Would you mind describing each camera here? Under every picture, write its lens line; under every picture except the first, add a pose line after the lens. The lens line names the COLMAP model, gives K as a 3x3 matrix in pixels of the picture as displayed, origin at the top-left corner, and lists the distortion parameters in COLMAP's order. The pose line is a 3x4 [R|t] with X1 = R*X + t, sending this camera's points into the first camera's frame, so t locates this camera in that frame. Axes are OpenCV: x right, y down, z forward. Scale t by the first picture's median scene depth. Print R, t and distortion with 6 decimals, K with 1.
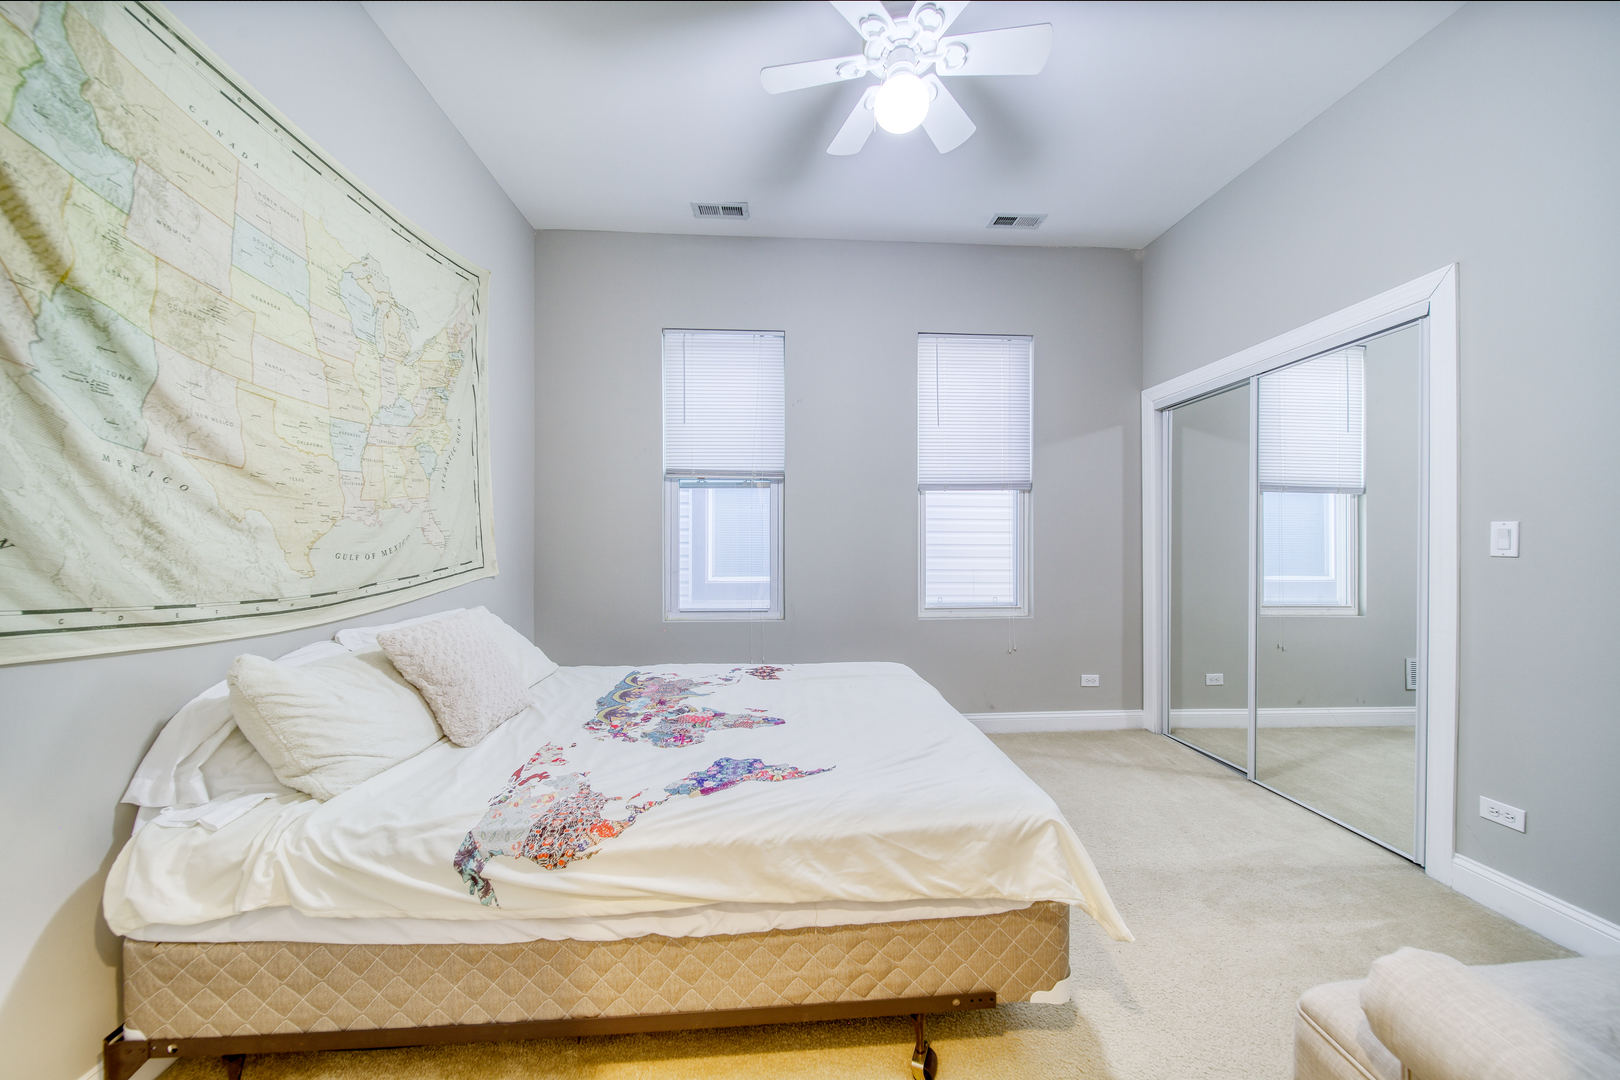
lens RADIAL K [[564.0, 0, 810.9], [0, 564.0, 540.7], [0, 0, 1]] dist [-0.001494, -0.001074]
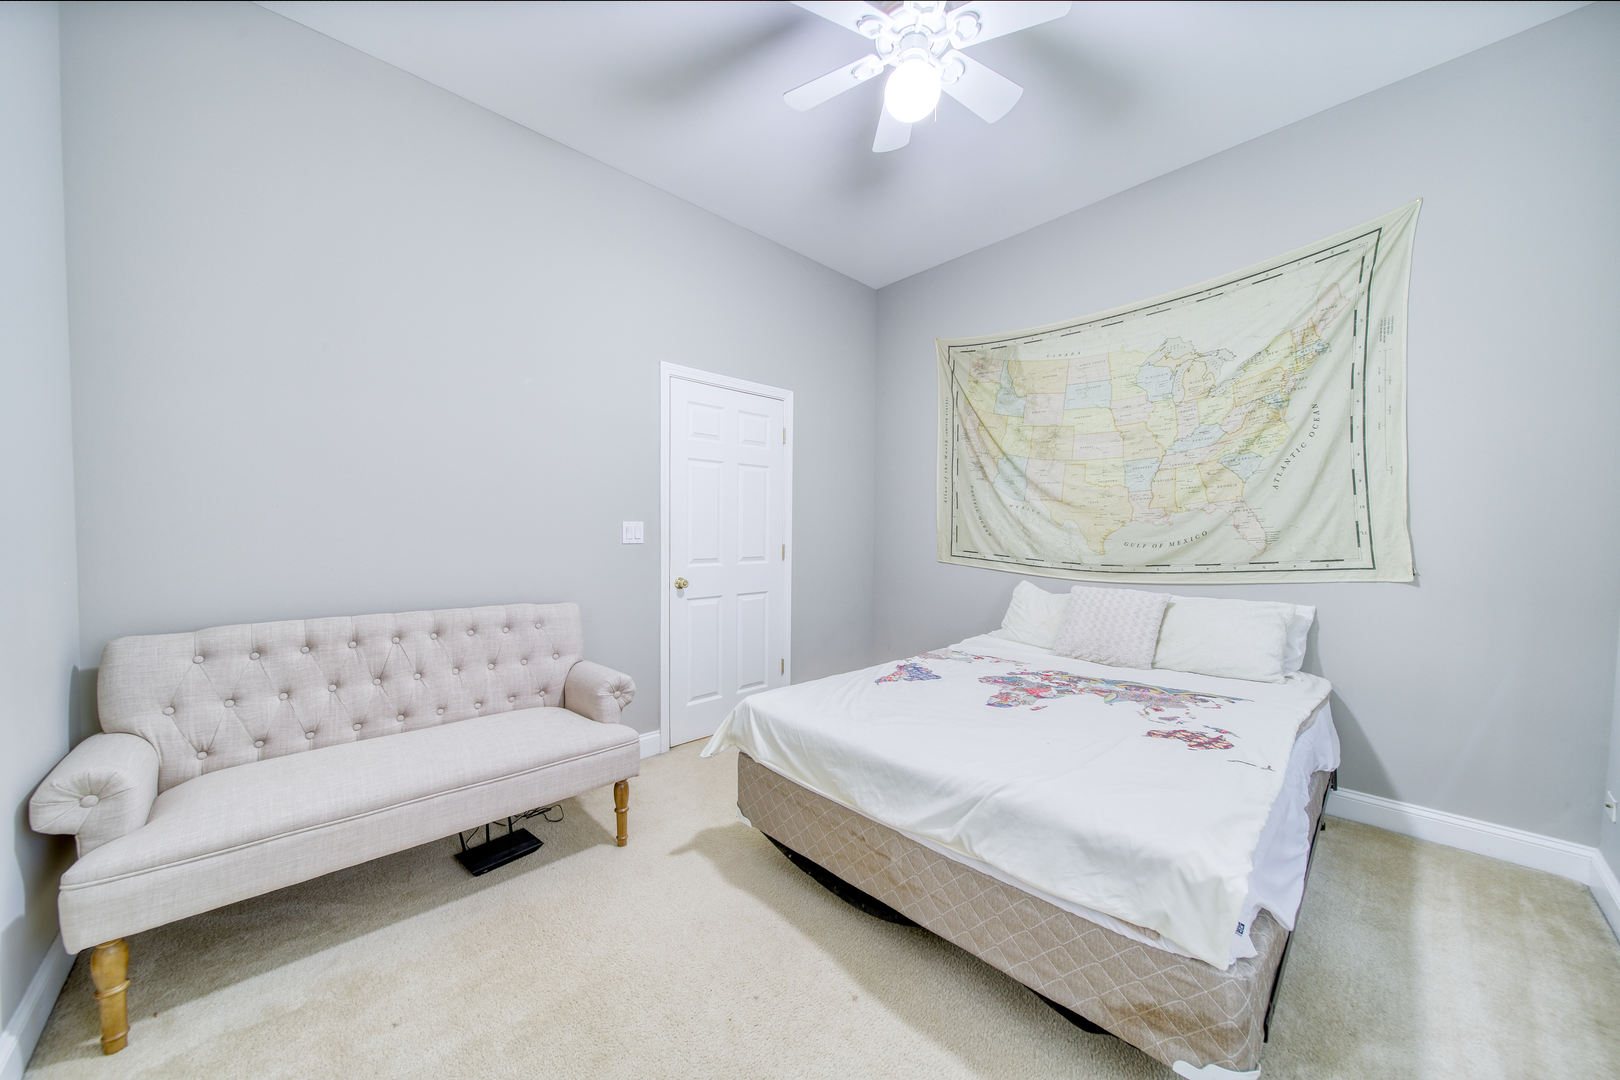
lens RADIAL K [[564.0, 0, 815.7], [0, 564.0, 537.7], [0, 0, 1]] dist [-0.001494, -0.001074]
pose [[-0.763950, 0.004428, -0.645260, 1.000794], [-0.006249, 0.999879, 0.014259, -0.010572], [0.645245, 0.014926, -0.763830, 1.795606]]
